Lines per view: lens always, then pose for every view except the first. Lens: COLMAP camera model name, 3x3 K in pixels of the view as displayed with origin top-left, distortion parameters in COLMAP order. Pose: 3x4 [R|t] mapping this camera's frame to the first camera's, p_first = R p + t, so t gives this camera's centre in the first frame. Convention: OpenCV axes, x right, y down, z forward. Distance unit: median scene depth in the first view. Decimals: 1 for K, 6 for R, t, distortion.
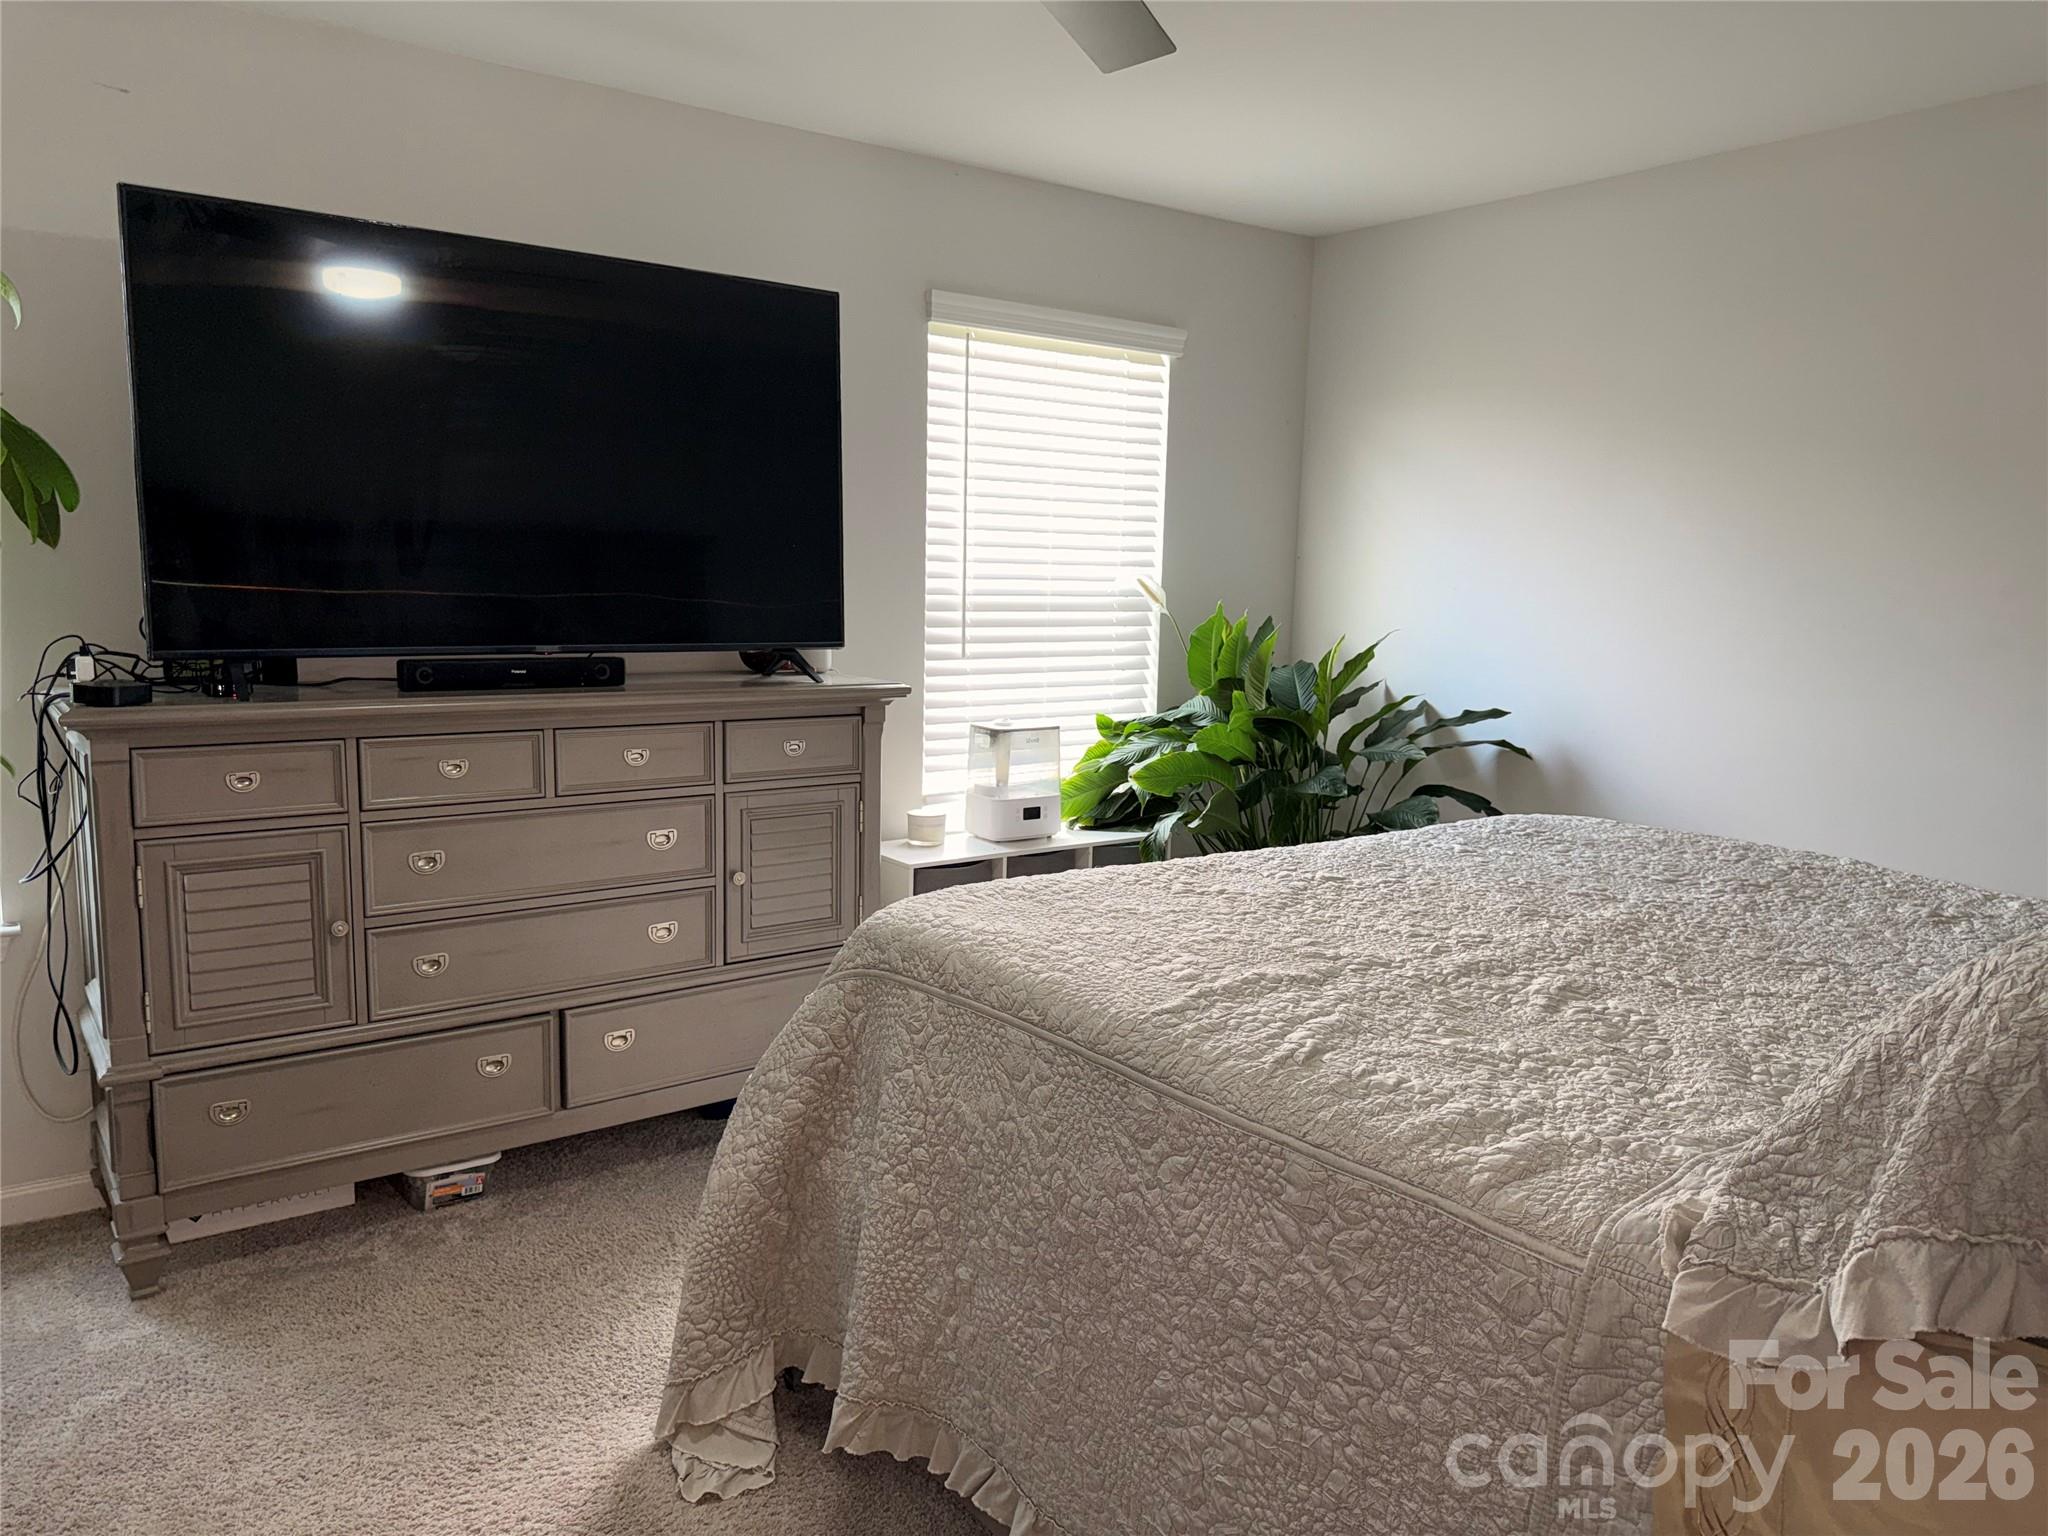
lens RADIAL K [[1455.3, 0, 1016.8], [0, 1455.3, 761.0], [0, 0, 1]] dist [0.000404, -0.006780]
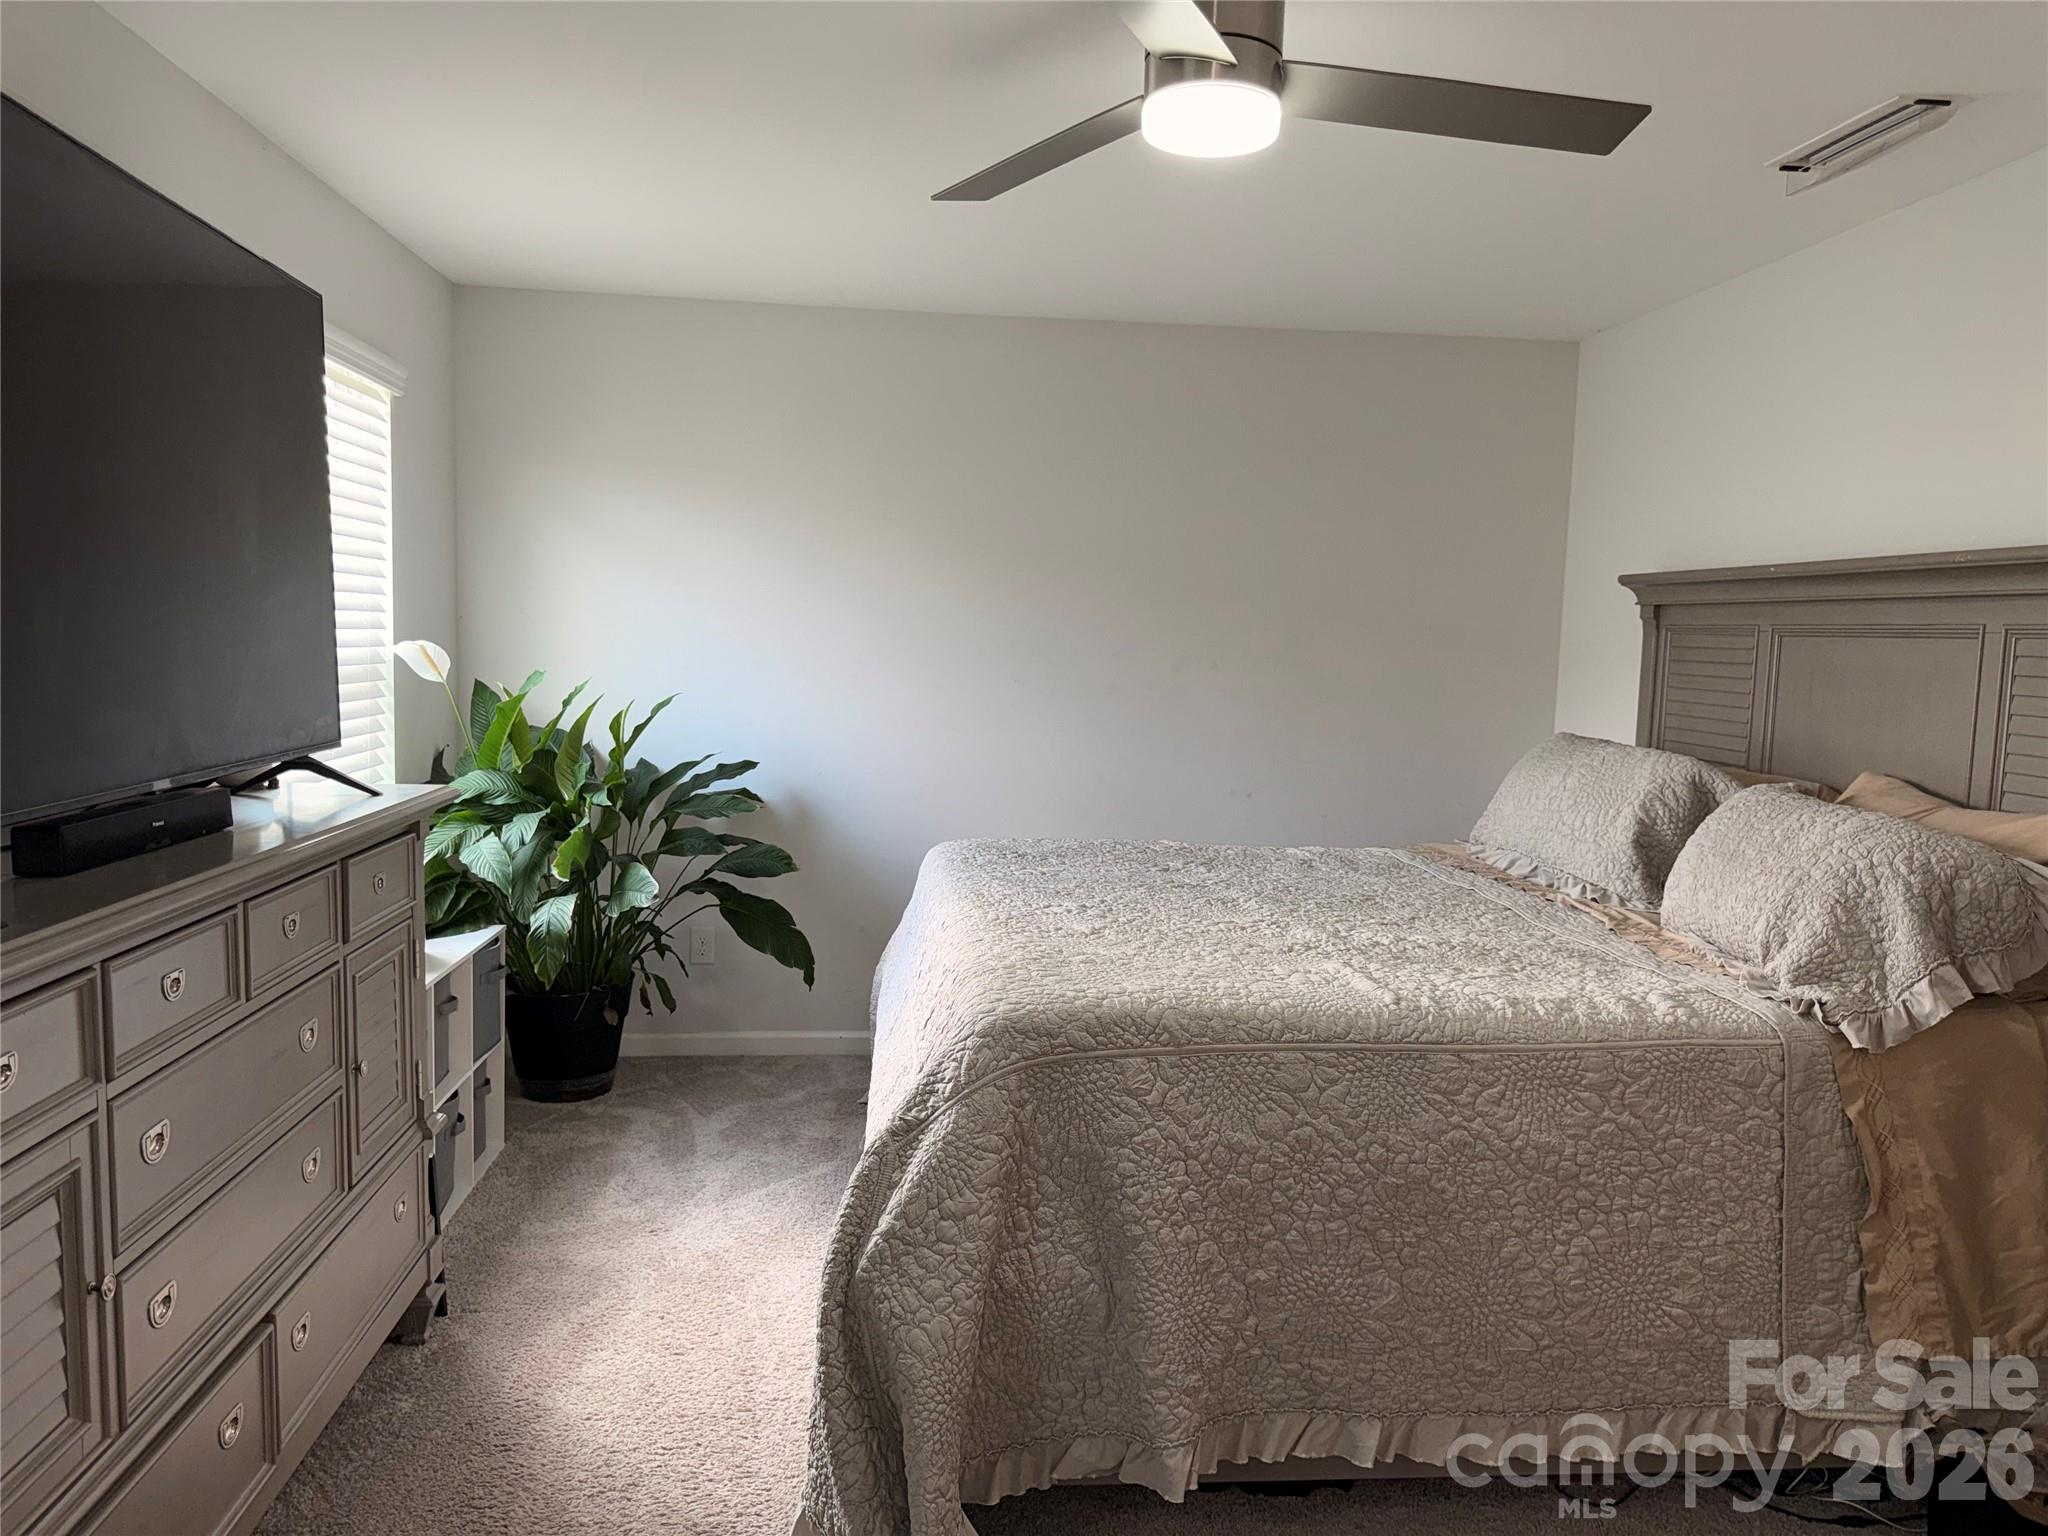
lens RADIAL K [[1455.3, 0, 1014.8], [0, 1455.3, 778.0], [0, 0, 1]] dist [0.000404, -0.006780]
pose [[0.512925, -0.088466, 0.853863, -1.247650], [0.096468, 0.994315, 0.045068, -0.129547], [-0.852996, 0.059254, 0.518543, 0.618831]]
